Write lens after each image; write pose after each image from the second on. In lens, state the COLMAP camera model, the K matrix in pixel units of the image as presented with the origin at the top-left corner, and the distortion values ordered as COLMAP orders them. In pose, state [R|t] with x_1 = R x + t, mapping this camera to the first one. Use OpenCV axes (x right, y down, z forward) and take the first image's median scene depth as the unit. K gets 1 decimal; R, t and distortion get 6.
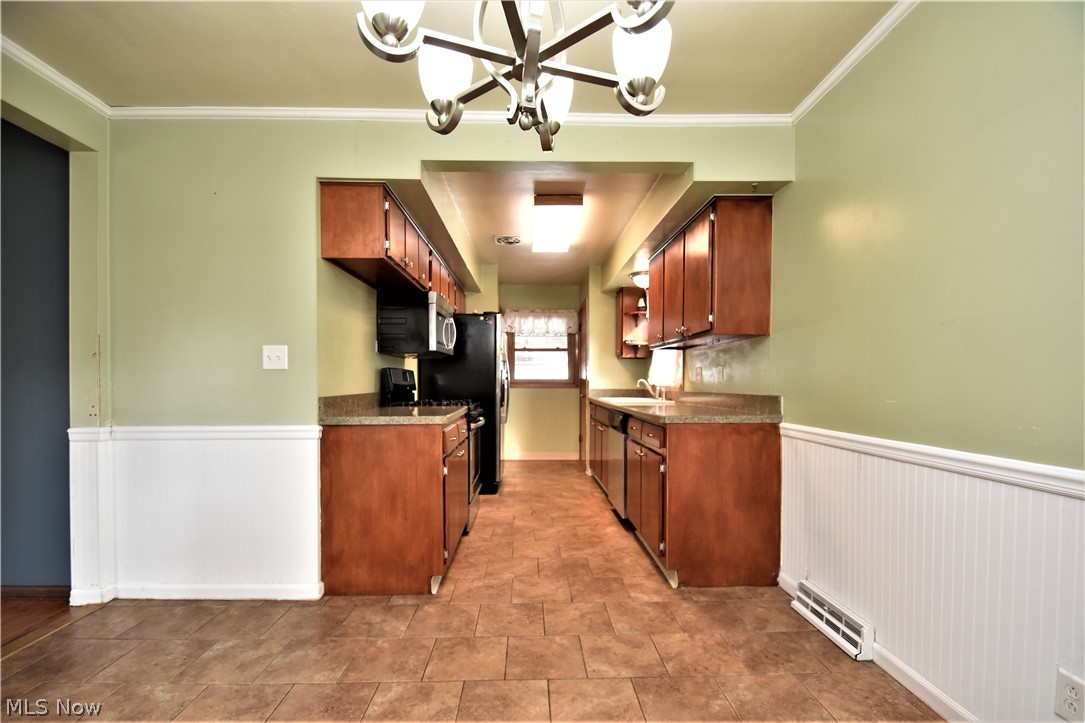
lens RADIAL K [[477.9, 0, 541.6], [0, 477.9, 387.0], [0, 0, 1]] dist [0.013460, -0.015528]
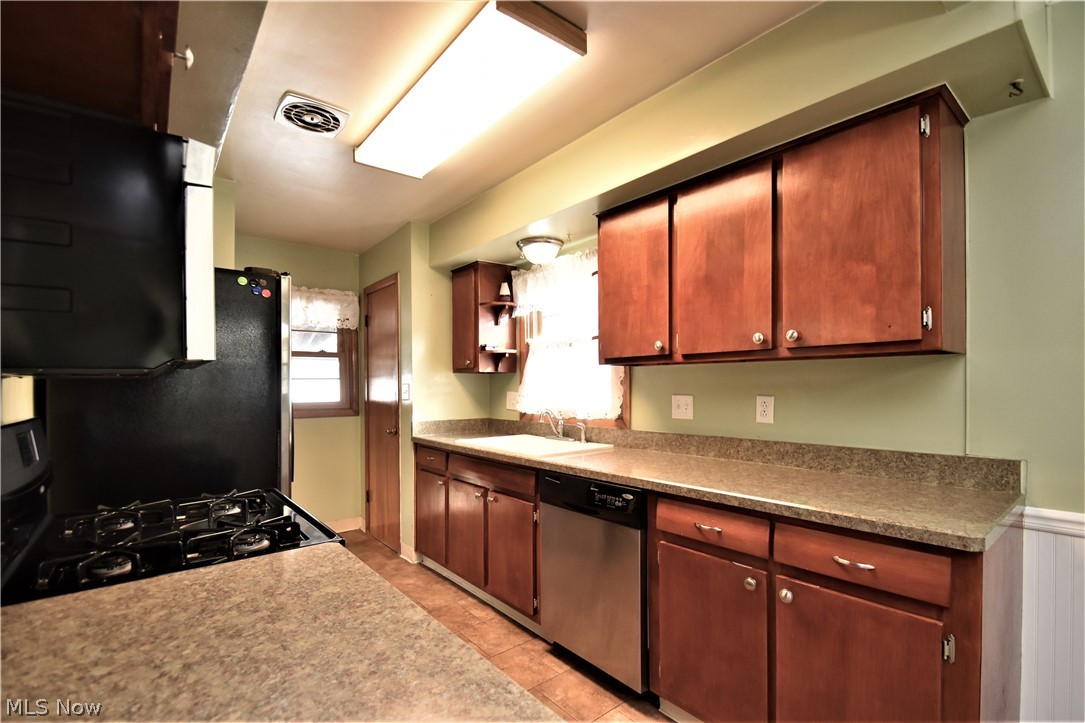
lens RADIAL K [[487.3, 0, 541.6], [0, 487.3, 386.9], [0, 0, 1]] dist [-0.001834, -0.000393]
pose [[0.793793, -0.008396, 0.608131, -0.197827], [0.014473, 0.999882, -0.005087, -0.046914], [-0.608016, 0.012840, 0.793821, 0.543124]]
